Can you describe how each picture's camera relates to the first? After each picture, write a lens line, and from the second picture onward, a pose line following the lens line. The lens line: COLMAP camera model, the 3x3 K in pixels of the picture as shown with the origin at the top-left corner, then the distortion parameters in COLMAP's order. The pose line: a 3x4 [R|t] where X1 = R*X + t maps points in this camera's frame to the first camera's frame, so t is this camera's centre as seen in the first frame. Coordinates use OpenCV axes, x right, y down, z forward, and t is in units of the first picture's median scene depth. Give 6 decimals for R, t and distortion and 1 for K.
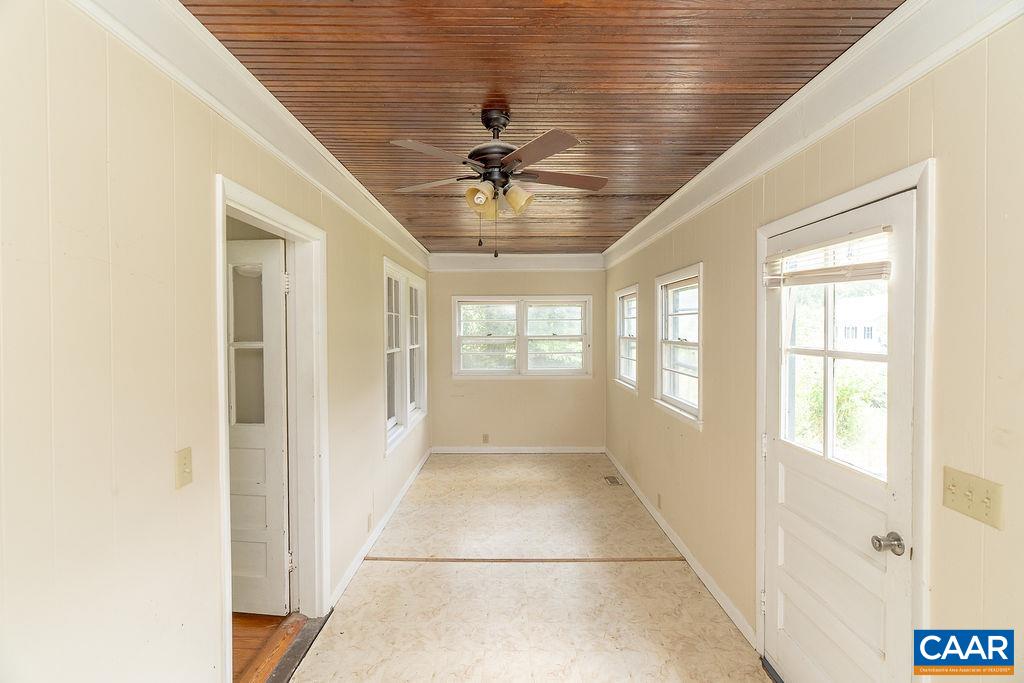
lens RADIAL K [[461.7, 0, 511.5], [0, 461.7, 336.9], [0, 0, 1]] dist [-0.001617, 0.000431]
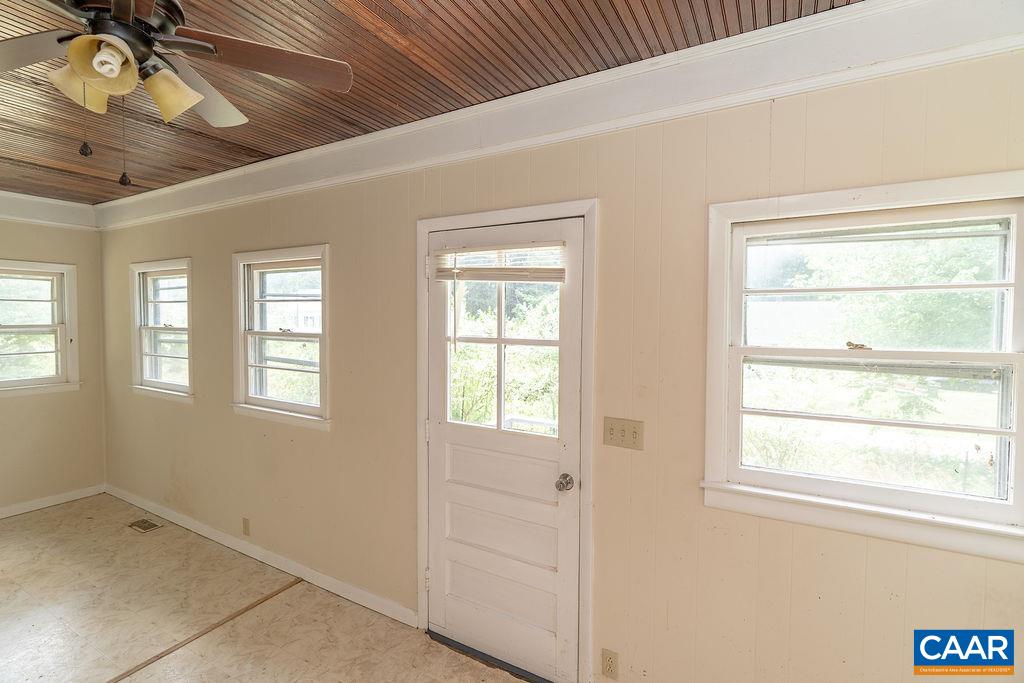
lens RADIAL K [[466.6, 0, 514.1], [0, 466.6, 338.8], [0, 0, 1]] dist [-0.000457, -0.000017]
pose [[0.499670, -0.026516, 0.865810, -0.192810], [0.003200, 0.999581, 0.028766, -0.001995], [-0.866210, -0.011603, 0.499545, 0.221929]]
